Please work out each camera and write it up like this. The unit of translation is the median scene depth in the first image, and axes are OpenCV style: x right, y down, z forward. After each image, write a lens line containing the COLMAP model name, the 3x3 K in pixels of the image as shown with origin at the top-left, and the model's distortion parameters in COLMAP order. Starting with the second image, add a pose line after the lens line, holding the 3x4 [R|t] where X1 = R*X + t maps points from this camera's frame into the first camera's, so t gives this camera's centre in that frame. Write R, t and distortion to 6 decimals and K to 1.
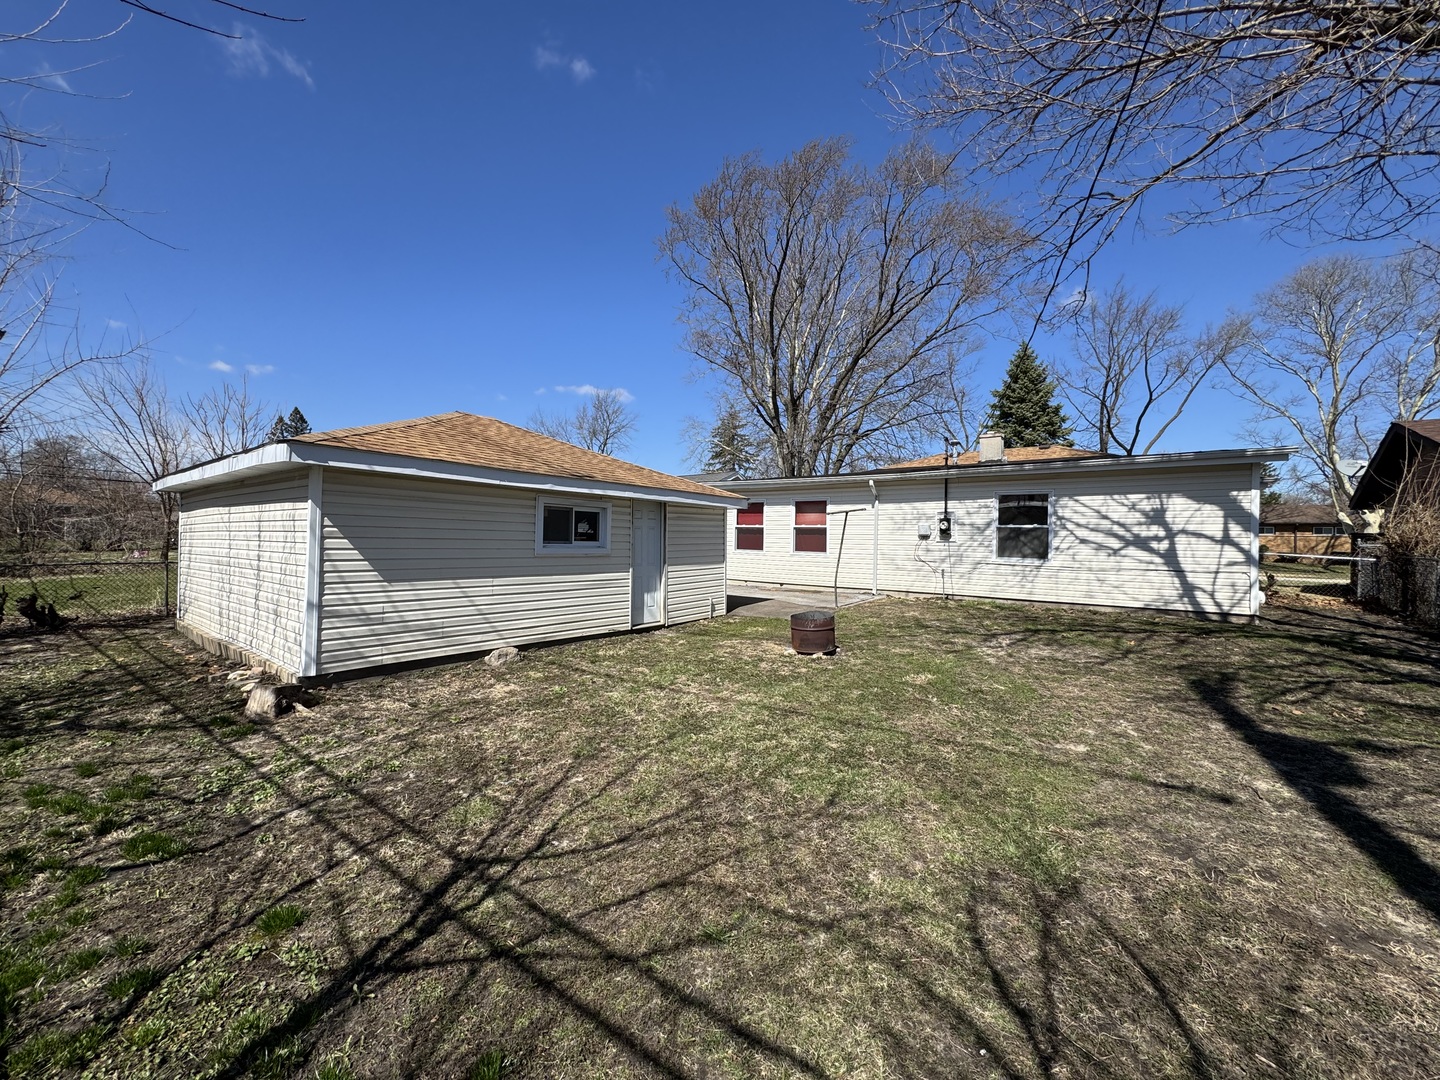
lens RADIAL K [[577.1, 0, 719.1], [0, 577.1, 538.8], [0, 0, 1]] dist [-0.003697, -0.000224]
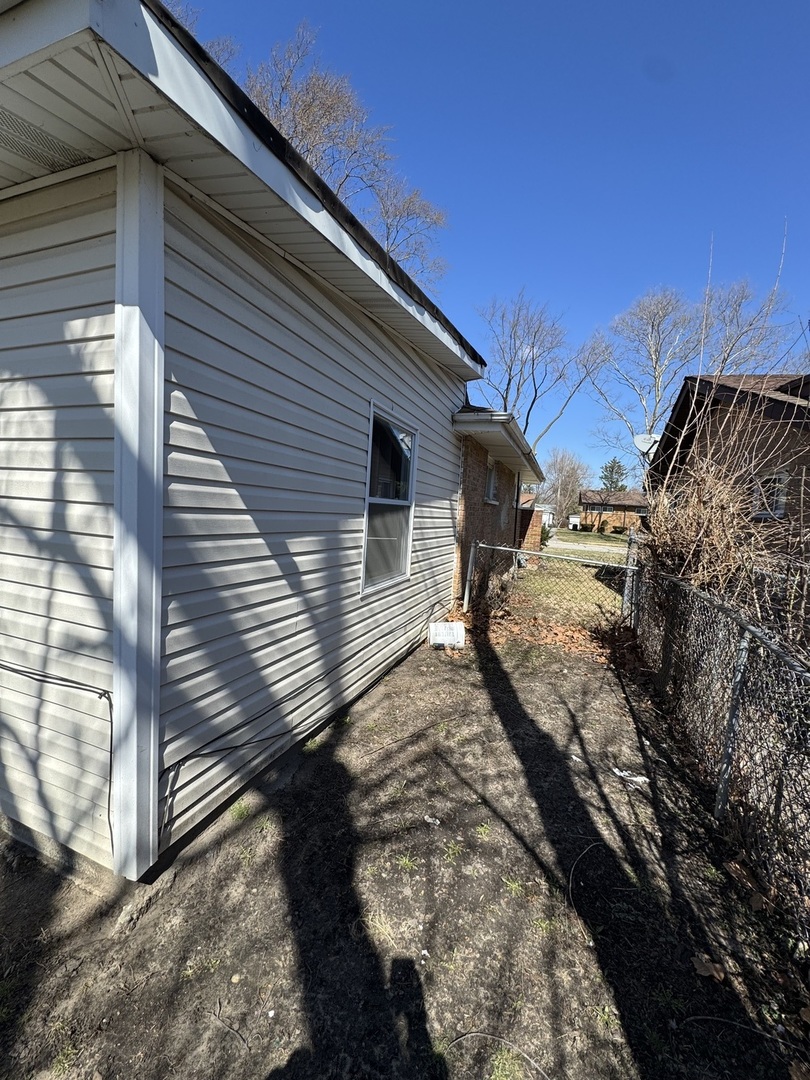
lens RADIAL K [[432.9, 0, 407.4], [0, 432.9, 539.6], [0, 0, 1]] dist [-0.003697, -0.000224]
pose [[0.954110, 0.022981, 0.298572, 0.865160], [-0.049793, 0.995346, 0.082504, -0.017688], [-0.295287, -0.093585, 0.950814, 0.718756]]
